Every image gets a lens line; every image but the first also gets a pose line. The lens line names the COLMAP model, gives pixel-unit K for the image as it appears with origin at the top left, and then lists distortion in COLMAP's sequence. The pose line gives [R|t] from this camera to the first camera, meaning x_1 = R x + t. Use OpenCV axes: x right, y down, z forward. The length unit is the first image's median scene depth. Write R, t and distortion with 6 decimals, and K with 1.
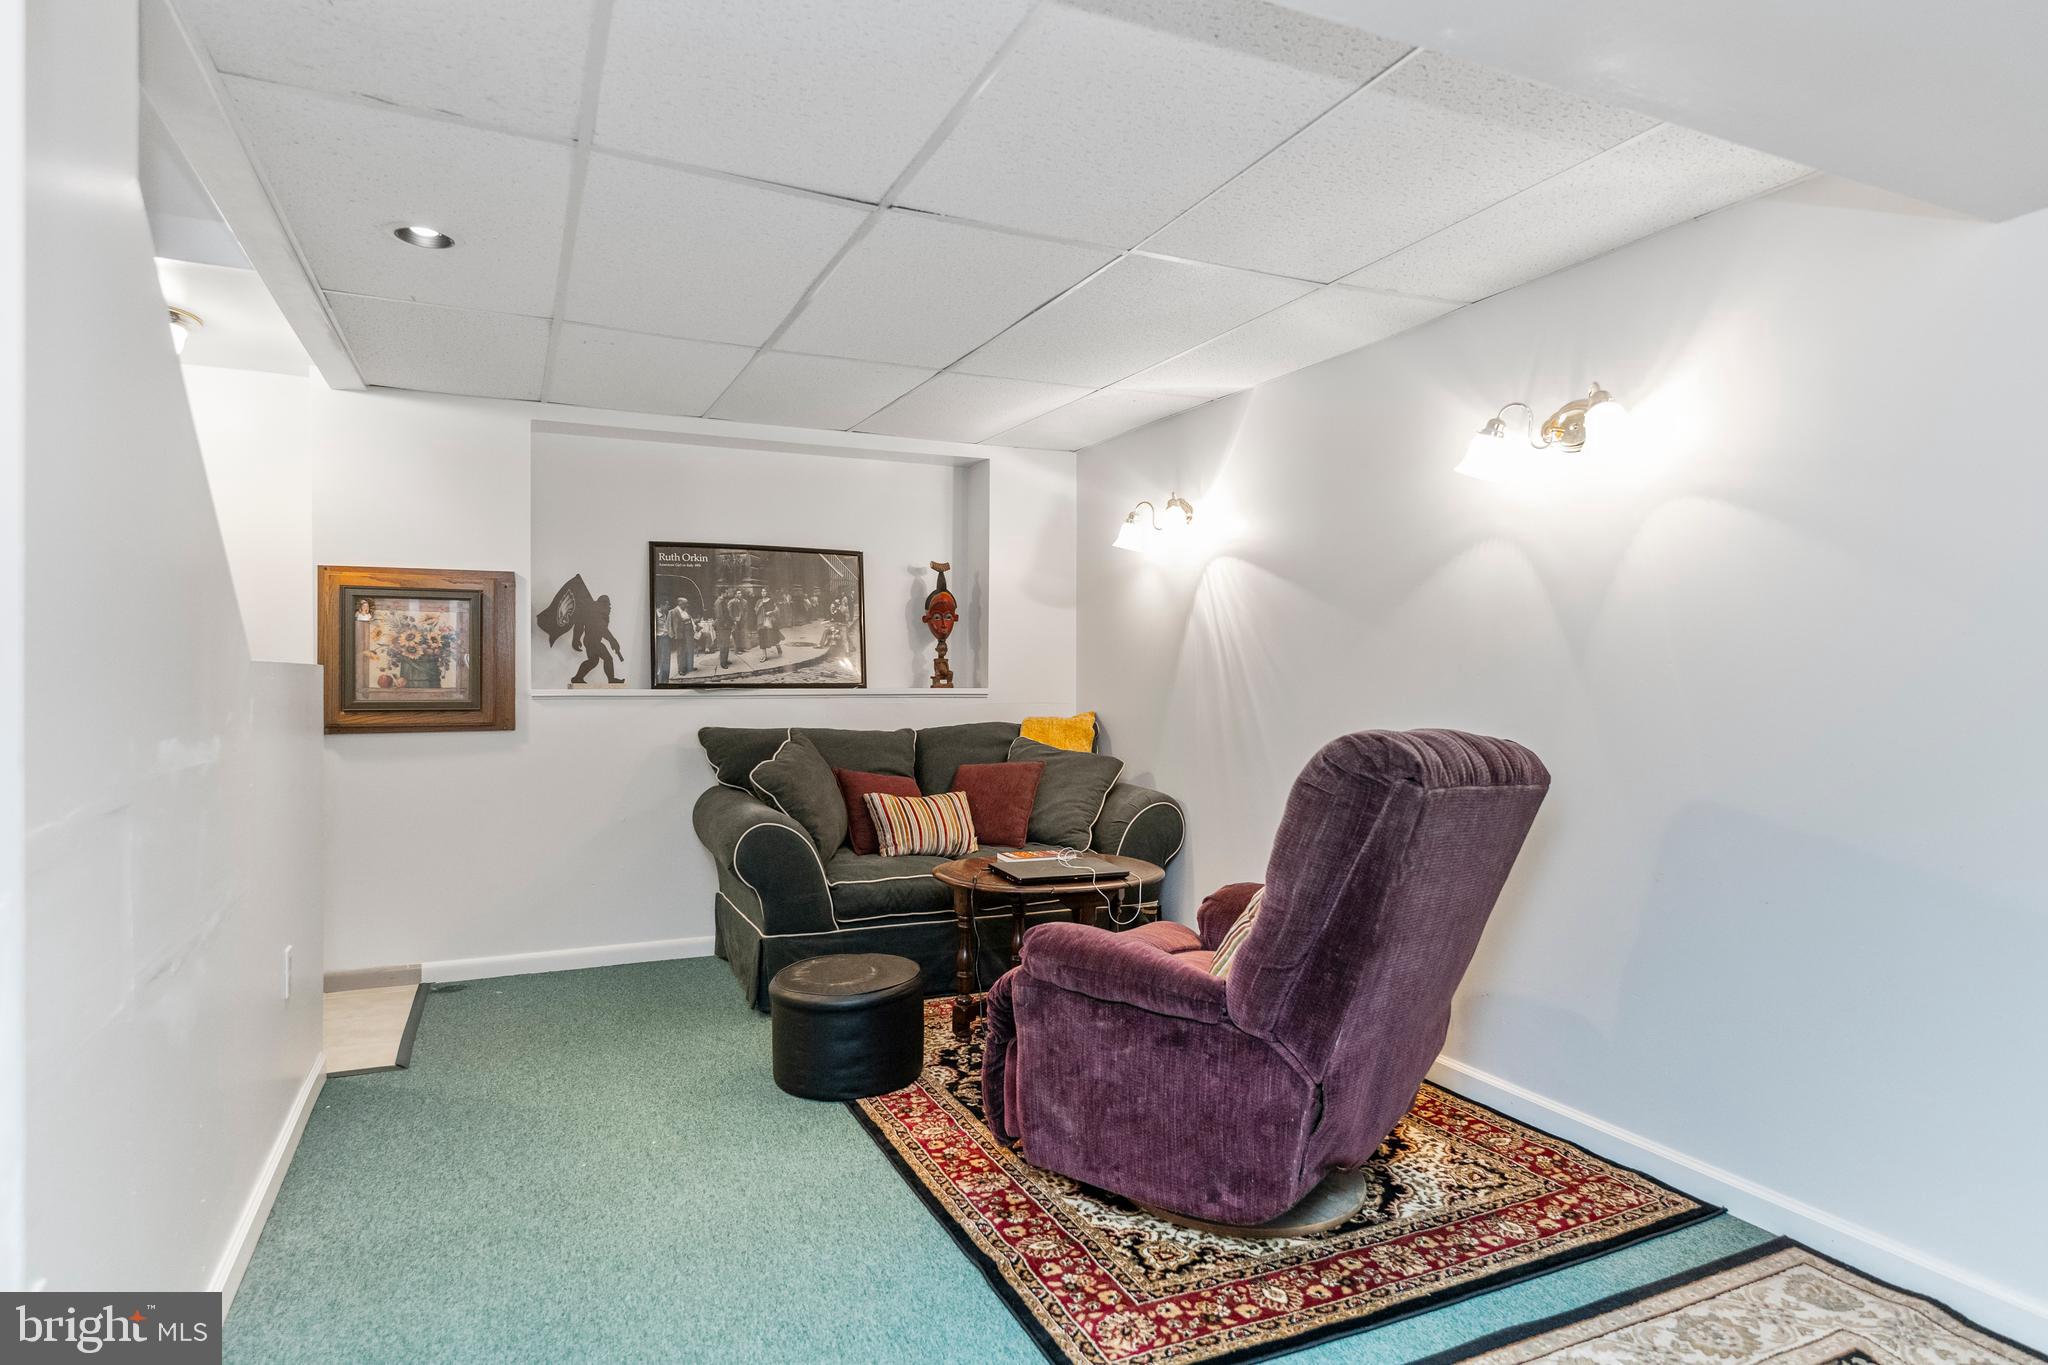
lens RADIAL K [[1115.3, 0, 1024.0], [0, 1115.3, 682.5], [0, 0, 1]] dist [0.001802, 0.000246]
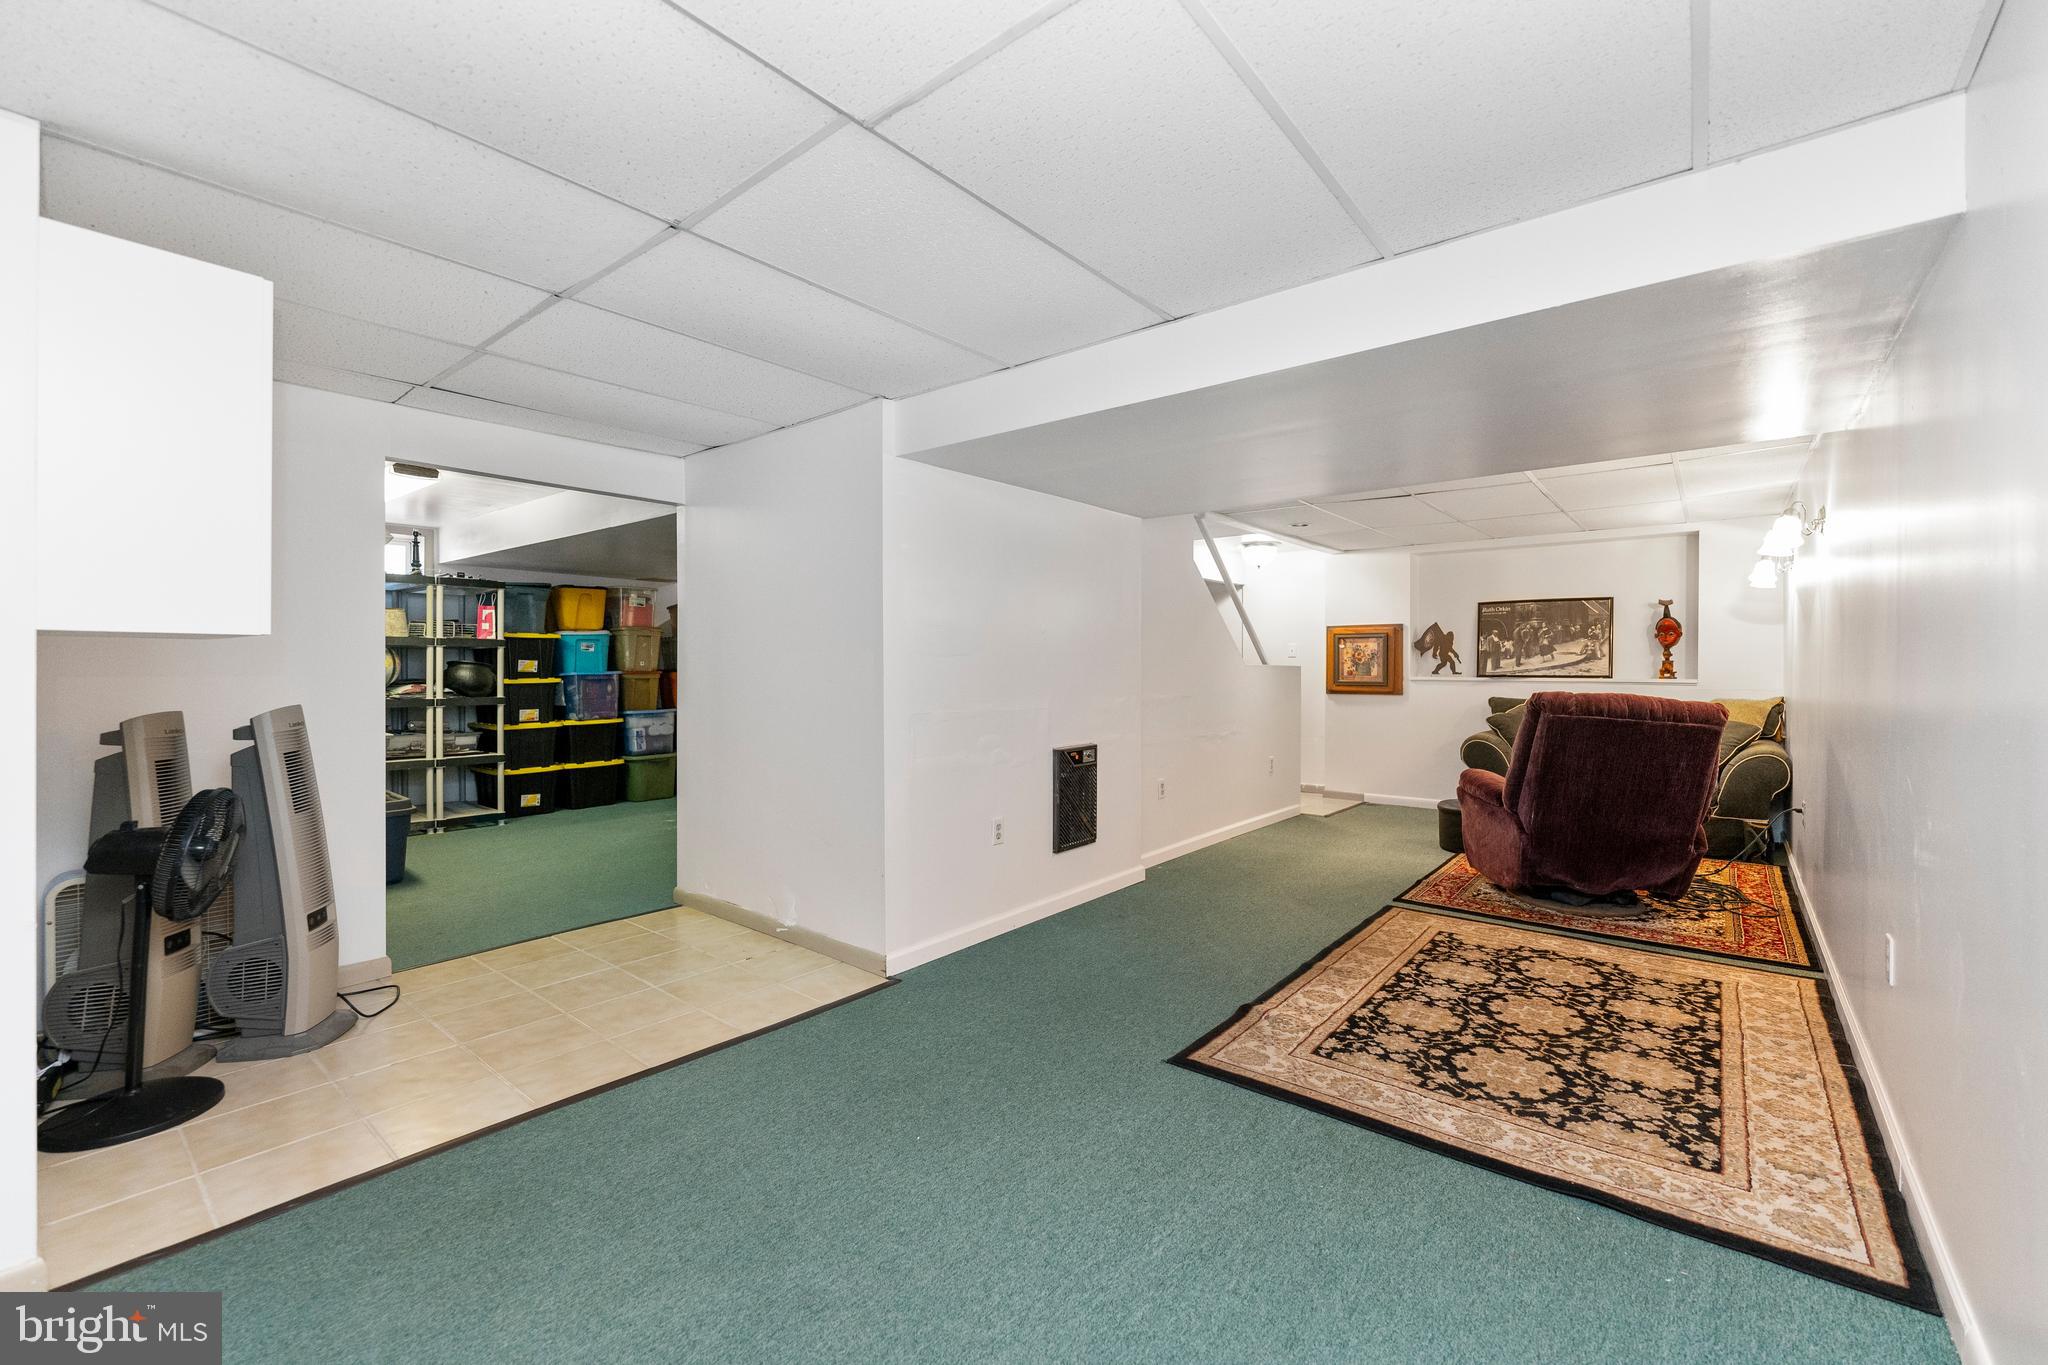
lens RADIAL K [[861.3, 0, 1024.0], [0, 861.3, 682.5], [0, 0, 1]] dist [-0.000027, 0.000000]
pose [[0.442787, 0.014481, -0.896510, 0.672073], [-0.009872, 0.999888, 0.011275, 0.005426], [0.896572, 0.003858, 0.442881, -0.390095]]
